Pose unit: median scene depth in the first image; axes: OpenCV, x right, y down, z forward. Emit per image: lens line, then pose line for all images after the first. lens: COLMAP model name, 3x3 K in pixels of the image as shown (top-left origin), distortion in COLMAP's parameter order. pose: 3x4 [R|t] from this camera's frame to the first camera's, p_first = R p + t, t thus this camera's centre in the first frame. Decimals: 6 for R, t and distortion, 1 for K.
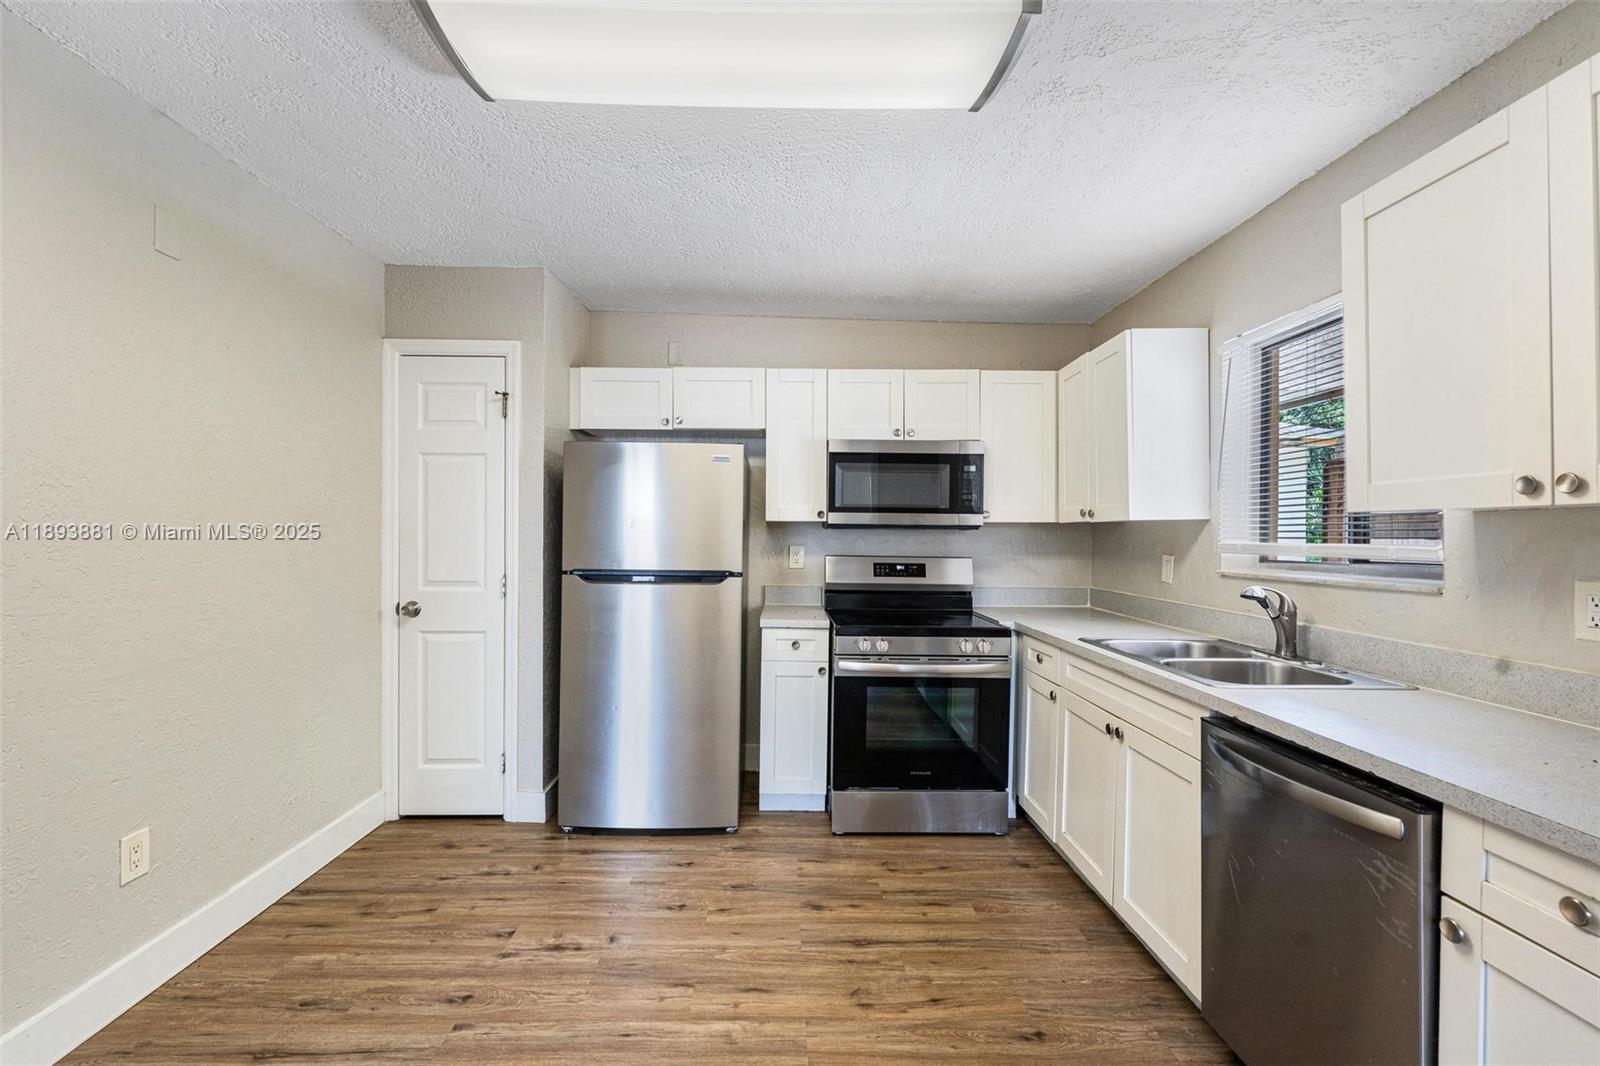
lens RADIAL K [[685.8, 0, 789.9], [0, 685.8, 548.1], [0, 0, 1]] dist [-0.002201, 0.000015]
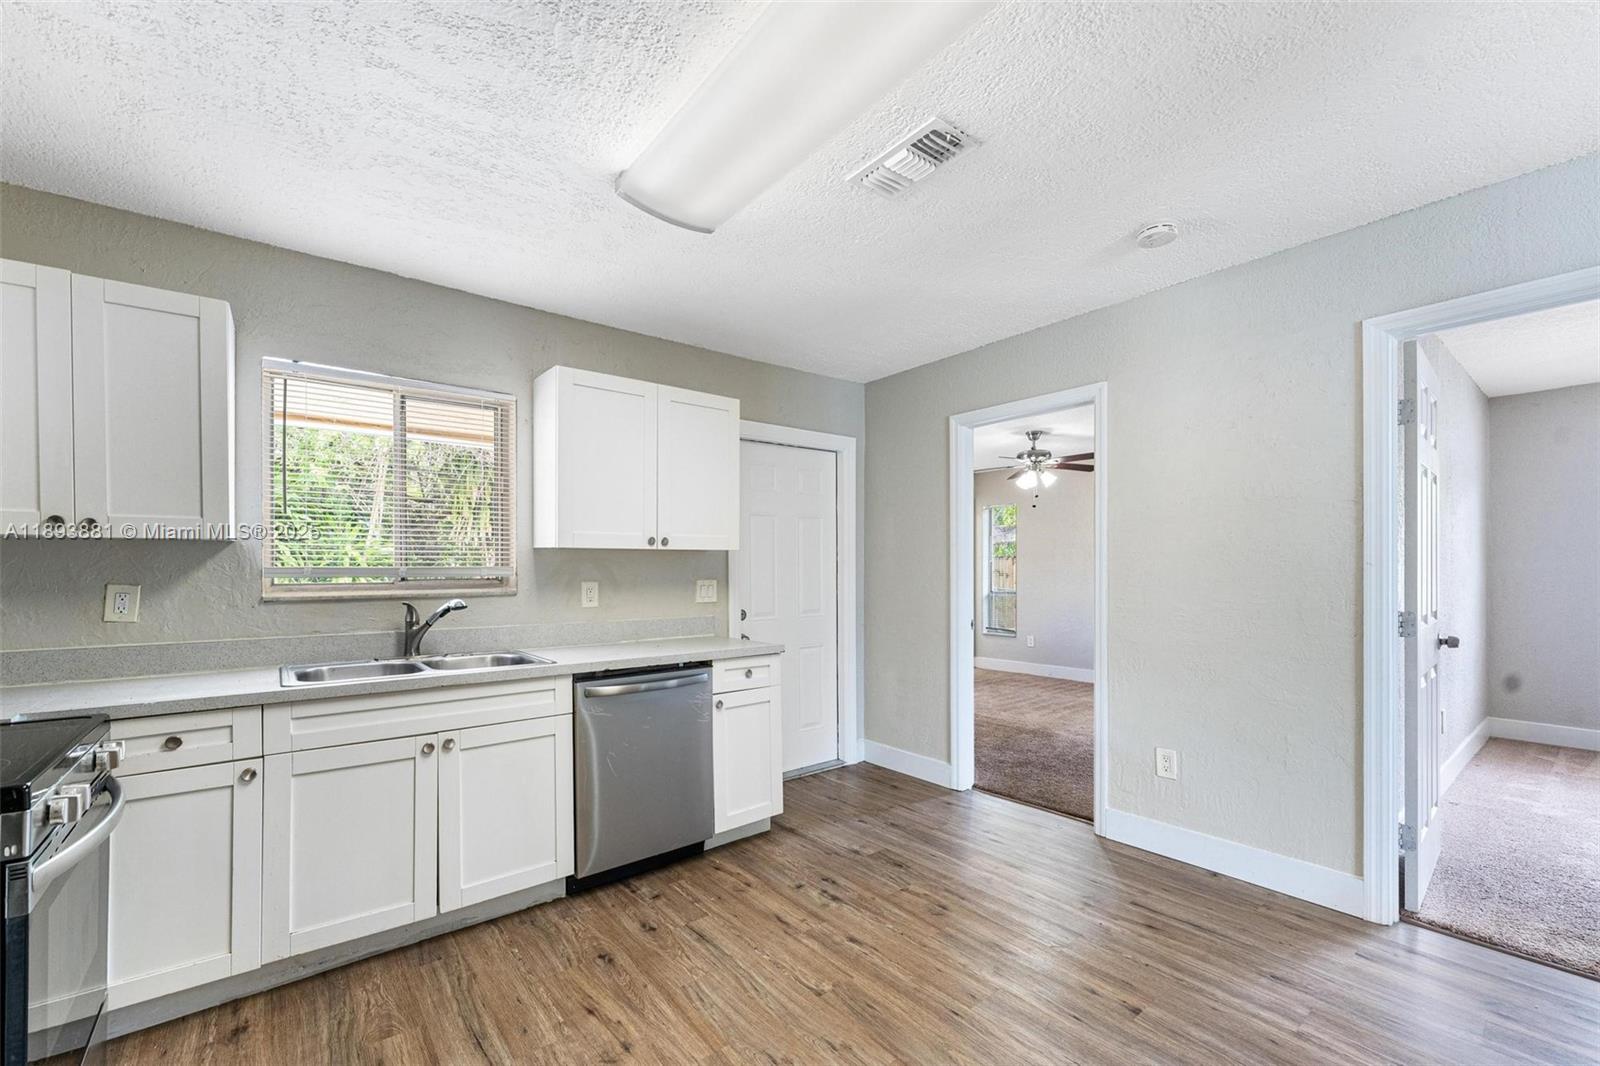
lens RADIAL K [[653.6, 0, 806.1], [0, 653.6, 582.2], [0, 0, 1]] dist [0.002773, -0.002747]
pose [[-0.616590, -0.022247, 0.786970, -0.506182], [0.013082, 0.999173, 0.038496, -0.011127], [-0.787176, 0.034031, -0.615789, 0.901218]]
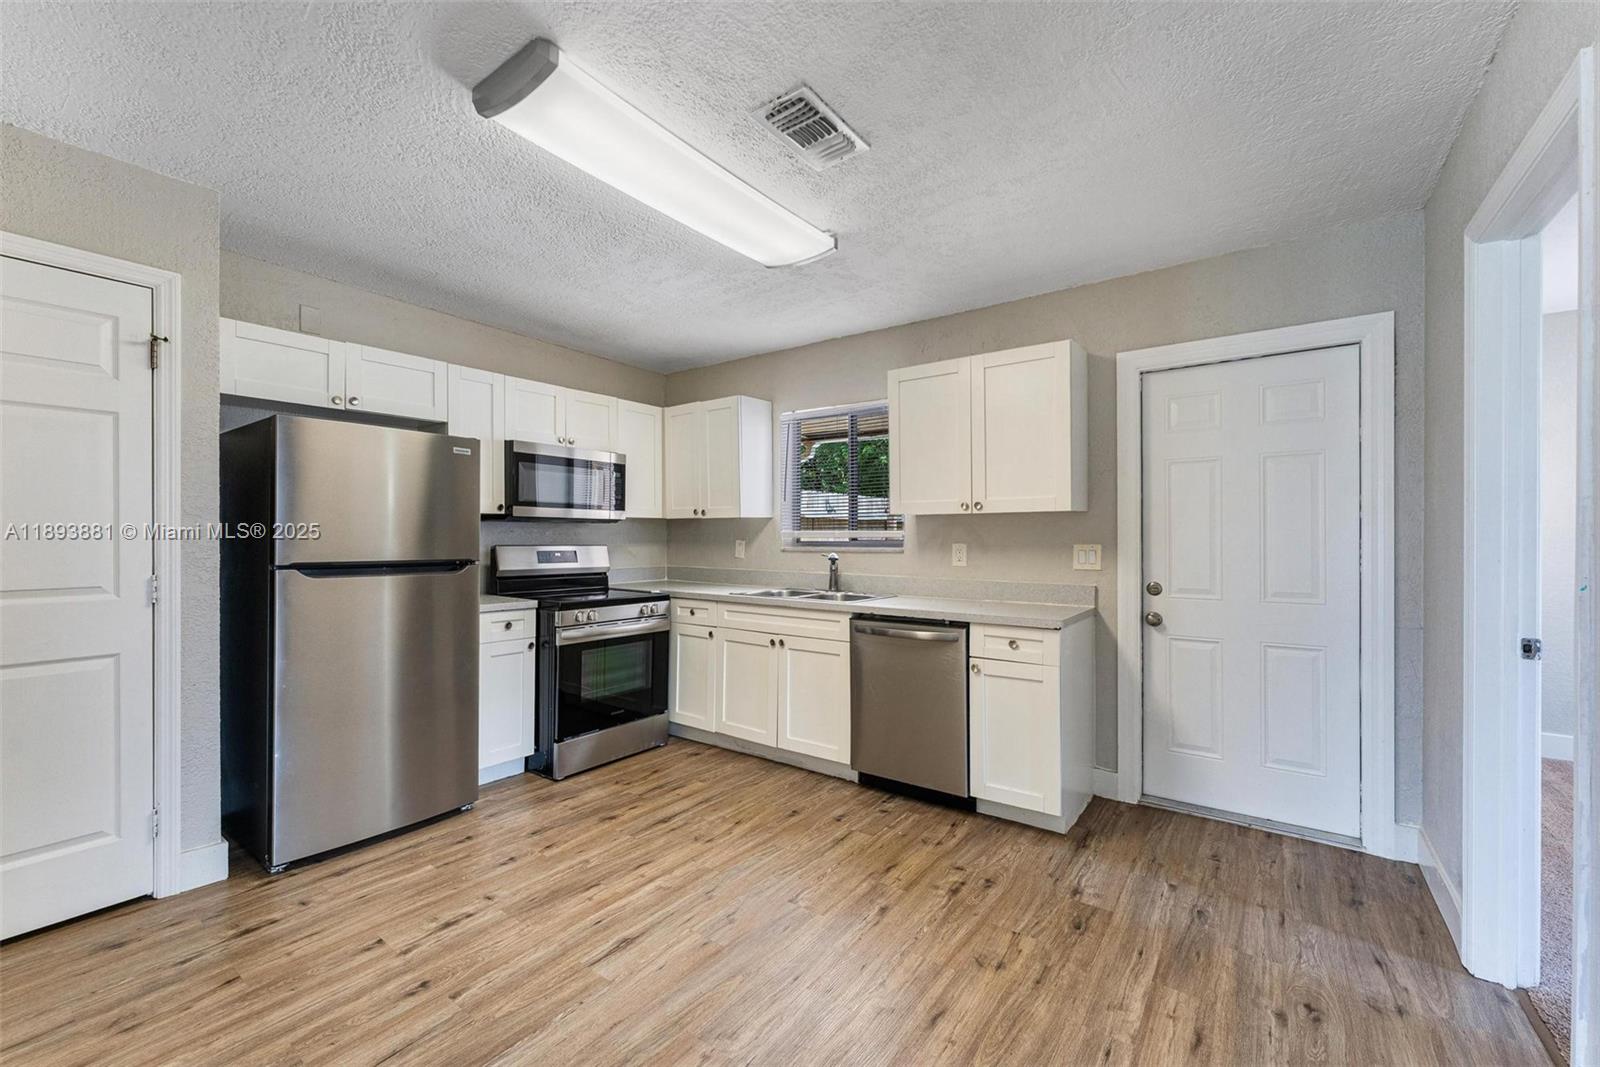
lens RADIAL K [[653.6, 0, 793.5], [0, 653.6, 557.2], [0, 0, 1]] dist [0.002773, -0.002747]
pose [[0.606408, -0.031236, 0.794540, -0.595234], [0.018894, 0.999512, 0.024874, 0.014439], [-0.794929, -0.000072, 0.606702, -0.003557]]
